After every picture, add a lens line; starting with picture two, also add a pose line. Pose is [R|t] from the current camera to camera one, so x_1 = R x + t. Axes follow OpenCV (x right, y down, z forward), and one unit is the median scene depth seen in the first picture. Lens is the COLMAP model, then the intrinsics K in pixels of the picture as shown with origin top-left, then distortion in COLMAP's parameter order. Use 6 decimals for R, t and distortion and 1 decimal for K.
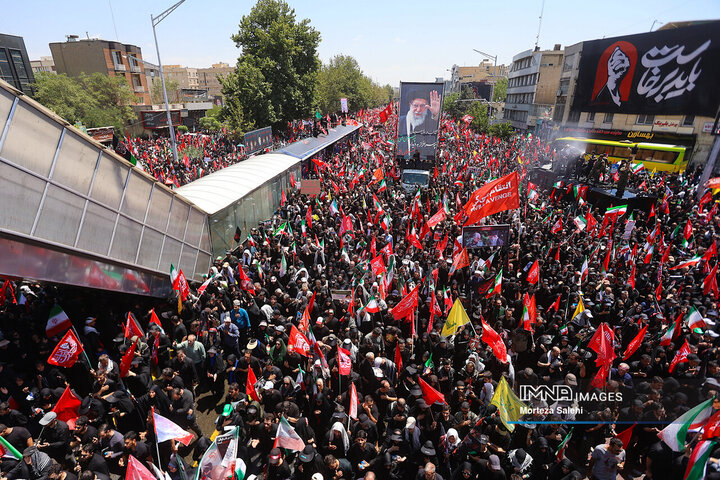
lens RADIAL K [[363.0, 0, 360.0], [0, 363.0, 240.0], [0, 0, 1]] dist [-0.056208, 0.028323]
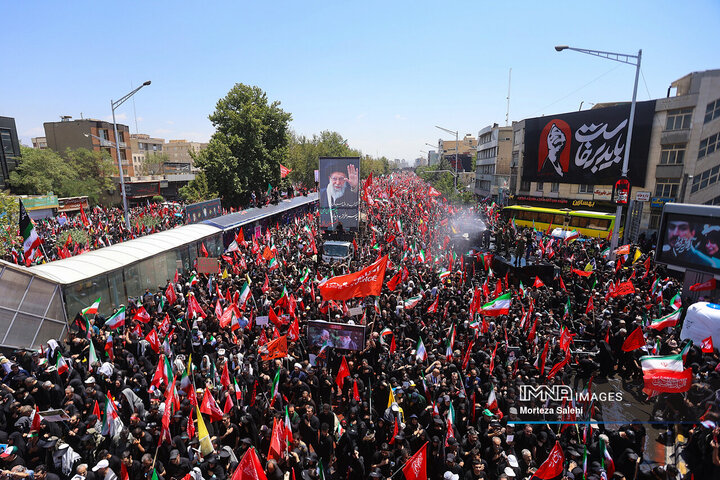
lens RADIAL K [[363.0, 0, 360.0], [0, 363.0, 240.0], [0, 0, 1]] dist [-0.056208, 0.028323]
pose [[0.999986, -0.001616, -0.004948, 0.120606], [0.000696, 0.983556, -0.180600, -0.003496], [0.005158, 0.180594, 0.983544, -0.005035]]
